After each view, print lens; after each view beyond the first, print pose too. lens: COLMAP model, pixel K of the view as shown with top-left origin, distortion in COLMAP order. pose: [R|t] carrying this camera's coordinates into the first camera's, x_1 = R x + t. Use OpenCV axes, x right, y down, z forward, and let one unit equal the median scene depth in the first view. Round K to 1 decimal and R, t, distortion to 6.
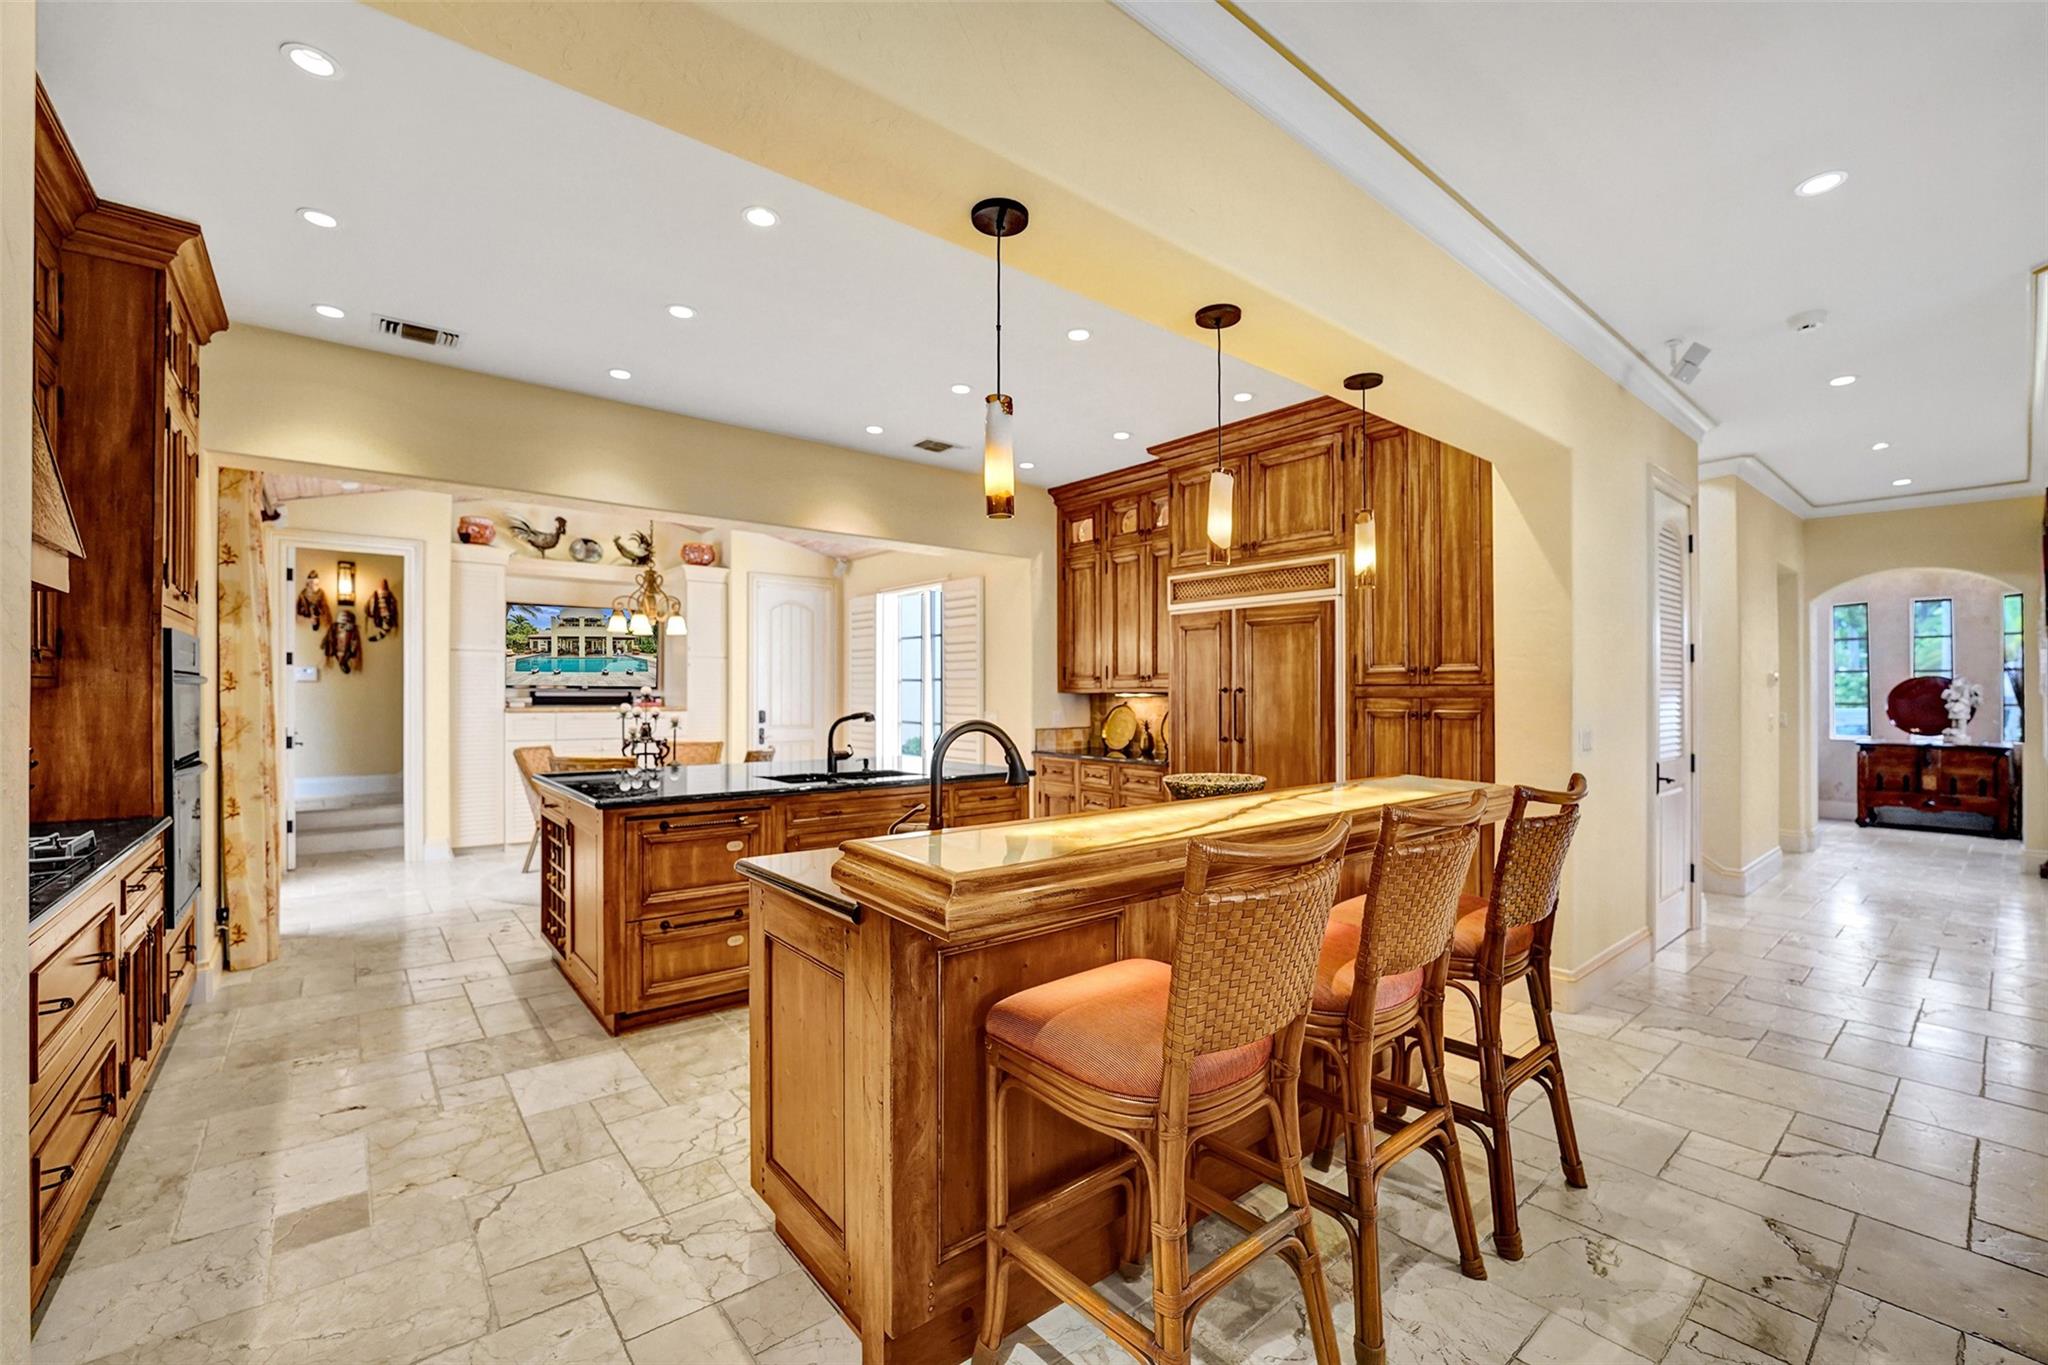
lens RADIAL K [[843.0, 0, 1019.1], [0, 843.0, 688.9], [0, 0, 1]] dist [-0.026017, 0.002441]
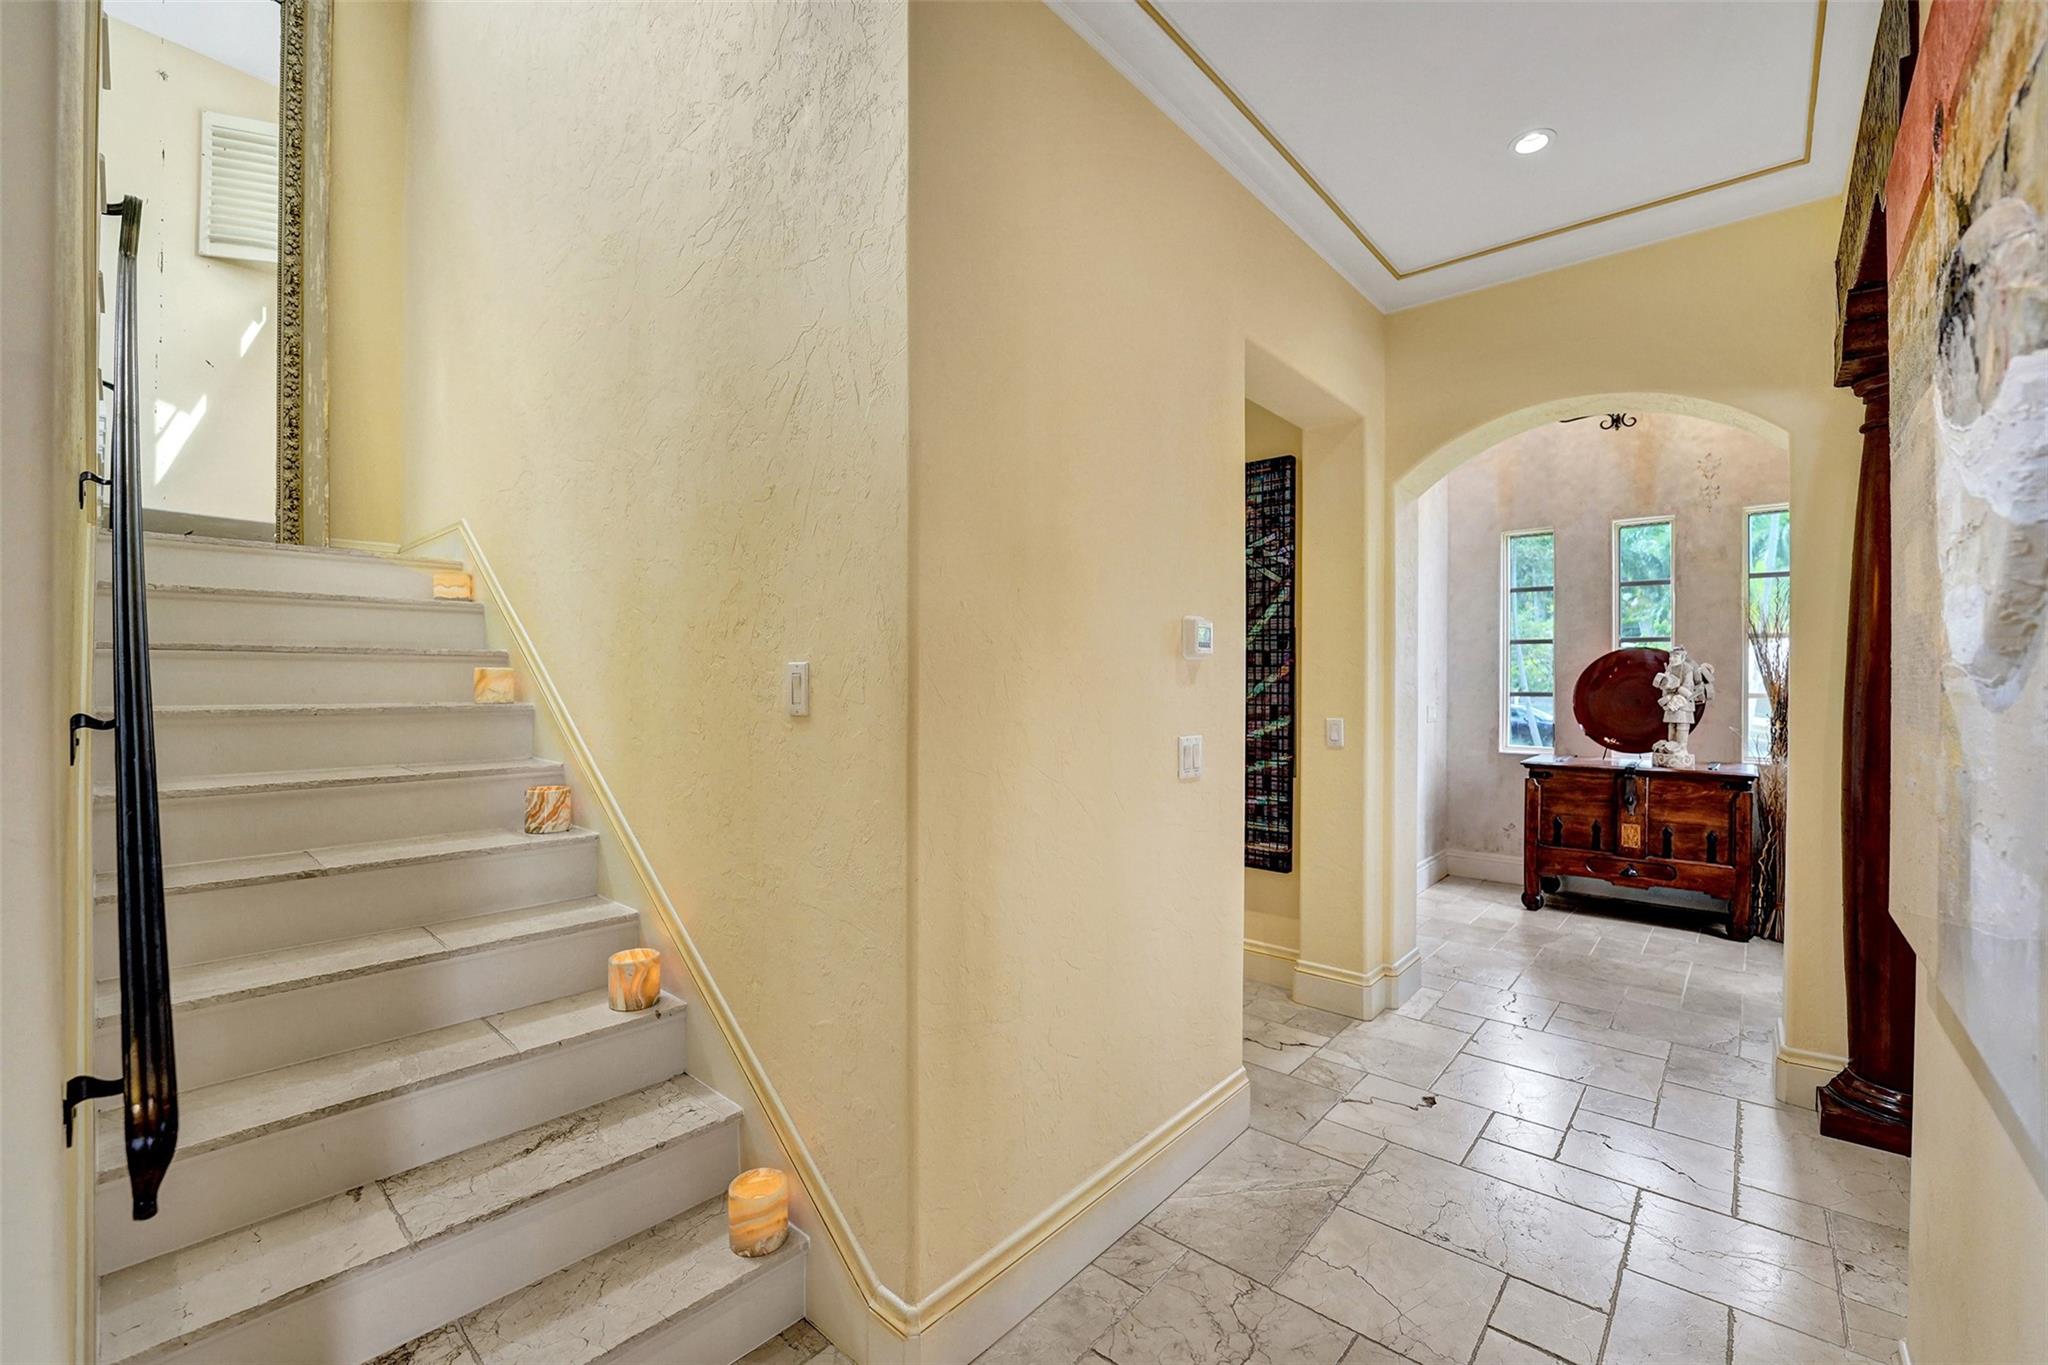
lens RADIAL K [[843.0, 0, 1024.4], [0, 843.0, 688.3], [0, 0, 1]] dist [-0.026017, 0.002441]
pose [[0.986559, -0.001316, 0.163402, 0.600713], [-0.000565, 0.999934, 0.011468, 0.005747], [-0.163406, -0.011406, 0.986493, 0.499690]]
